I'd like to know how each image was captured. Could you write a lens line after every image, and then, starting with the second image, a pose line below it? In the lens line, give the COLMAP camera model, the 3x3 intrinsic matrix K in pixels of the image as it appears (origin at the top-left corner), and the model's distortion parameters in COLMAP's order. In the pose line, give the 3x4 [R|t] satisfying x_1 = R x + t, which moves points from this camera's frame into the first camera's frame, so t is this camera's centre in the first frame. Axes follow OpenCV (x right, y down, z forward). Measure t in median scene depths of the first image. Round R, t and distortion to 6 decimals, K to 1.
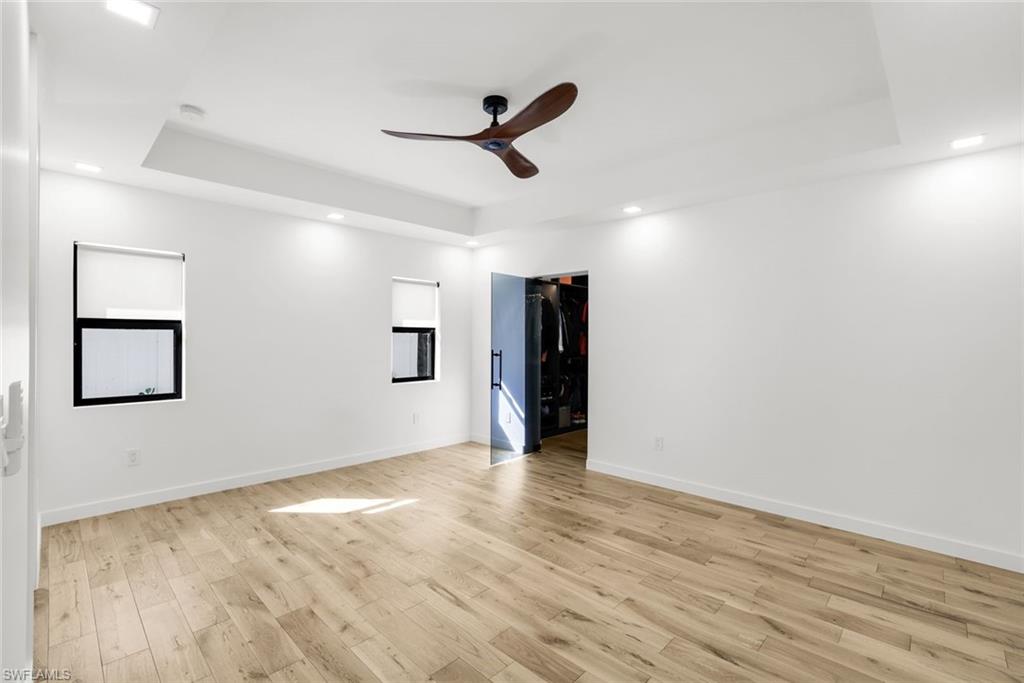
lens RADIAL K [[448.7, 0, 509.9], [0, 448.7, 341.3], [0, 0, 1]] dist [-0.028093, 0.007798]
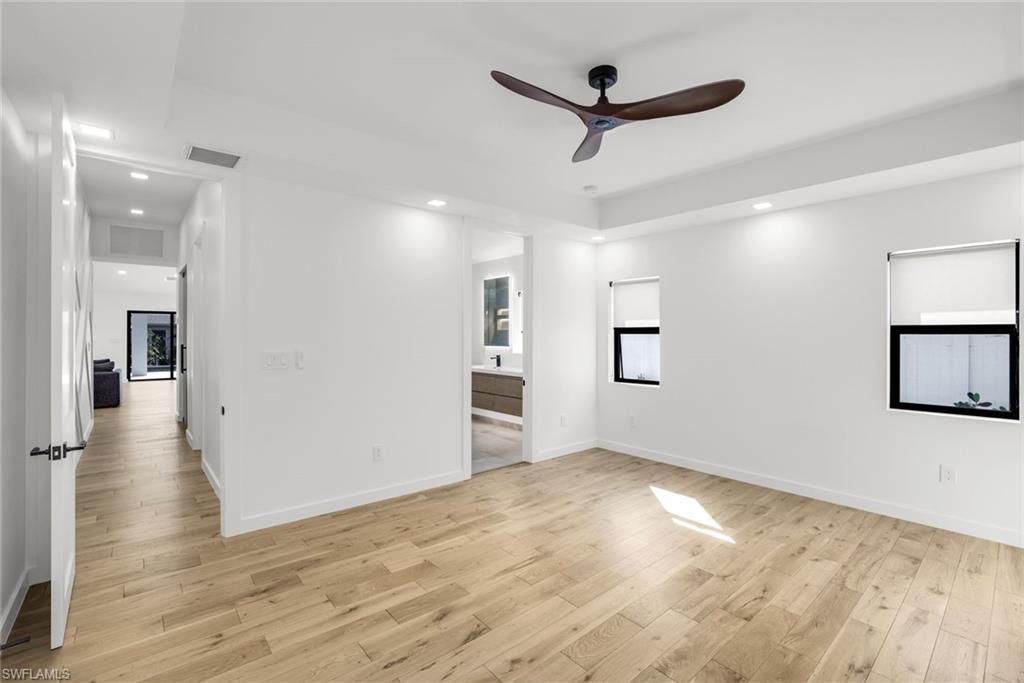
lens RADIAL K [[448.7, 0, 510.5], [0, 448.7, 337.9], [0, 0, 1]] dist [-0.028093, 0.007798]
pose [[-0.074923, -0.006342, -0.997169, 0.629035], [-0.016796, 0.999846, -0.005098, -0.000864], [0.997048, 0.016366, -0.075018, 0.658707]]
